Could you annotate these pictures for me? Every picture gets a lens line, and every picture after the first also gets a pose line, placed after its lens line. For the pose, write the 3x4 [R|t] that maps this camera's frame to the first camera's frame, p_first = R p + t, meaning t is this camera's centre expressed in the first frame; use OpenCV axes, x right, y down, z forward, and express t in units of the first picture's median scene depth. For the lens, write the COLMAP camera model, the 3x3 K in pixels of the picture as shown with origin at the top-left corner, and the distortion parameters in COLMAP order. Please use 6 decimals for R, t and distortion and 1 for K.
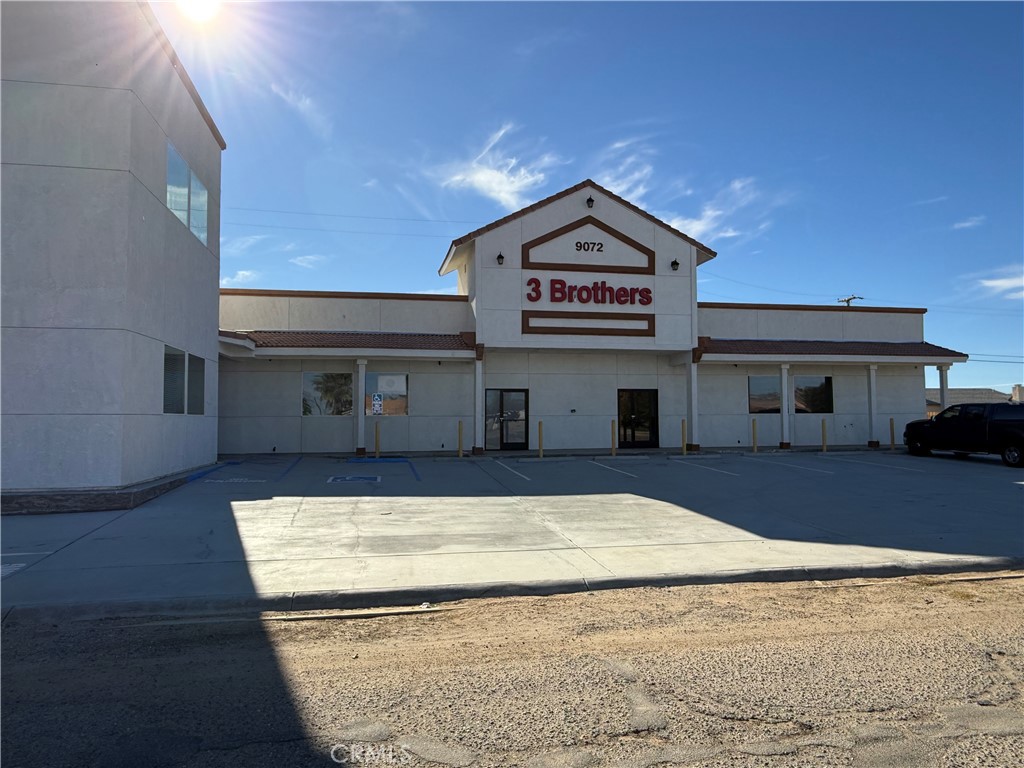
lens RADIAL K [[707.7, 0, 512.0], [0, 707.7, 384.0], [0, 0, 1]] dist [-0.000004, -0.001567]
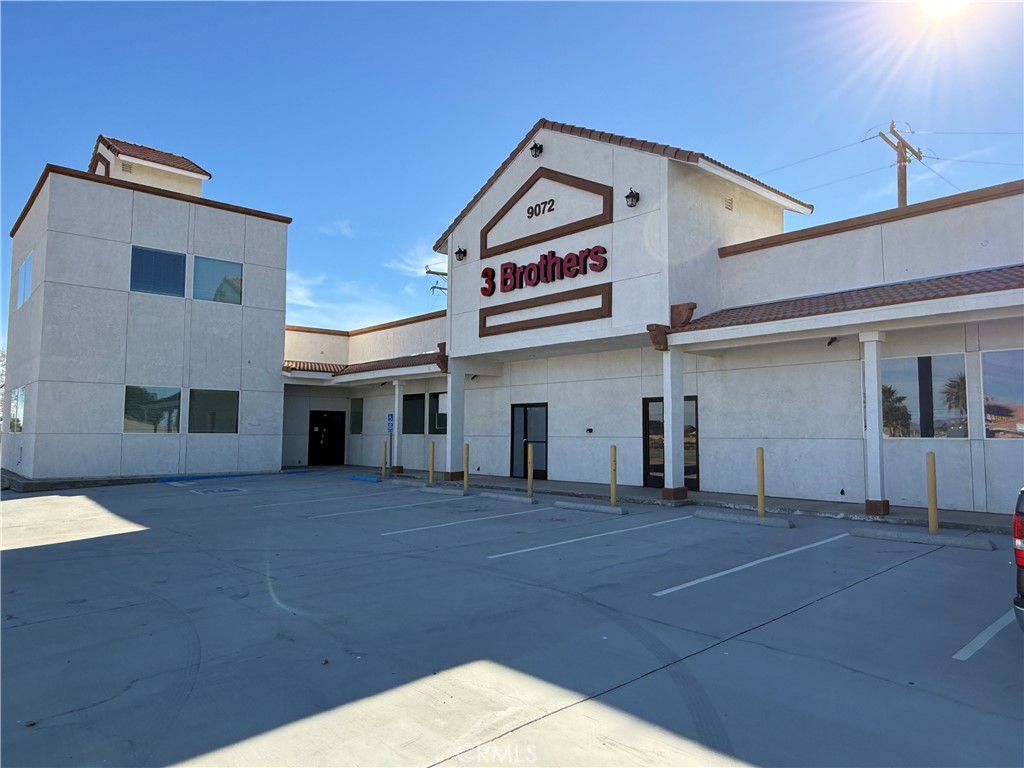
lens RADIAL K [[707.7, 0, 512.0], [0, 707.7, 384.0], [0, 0, 1]] dist [-0.000004, -0.001567]
pose [[0.483456, -0.054206, -0.873689, 0.730011], [0.035859, 0.998469, -0.042106, 0.018906], [0.874634, -0.010973, 0.484659, 0.611617]]
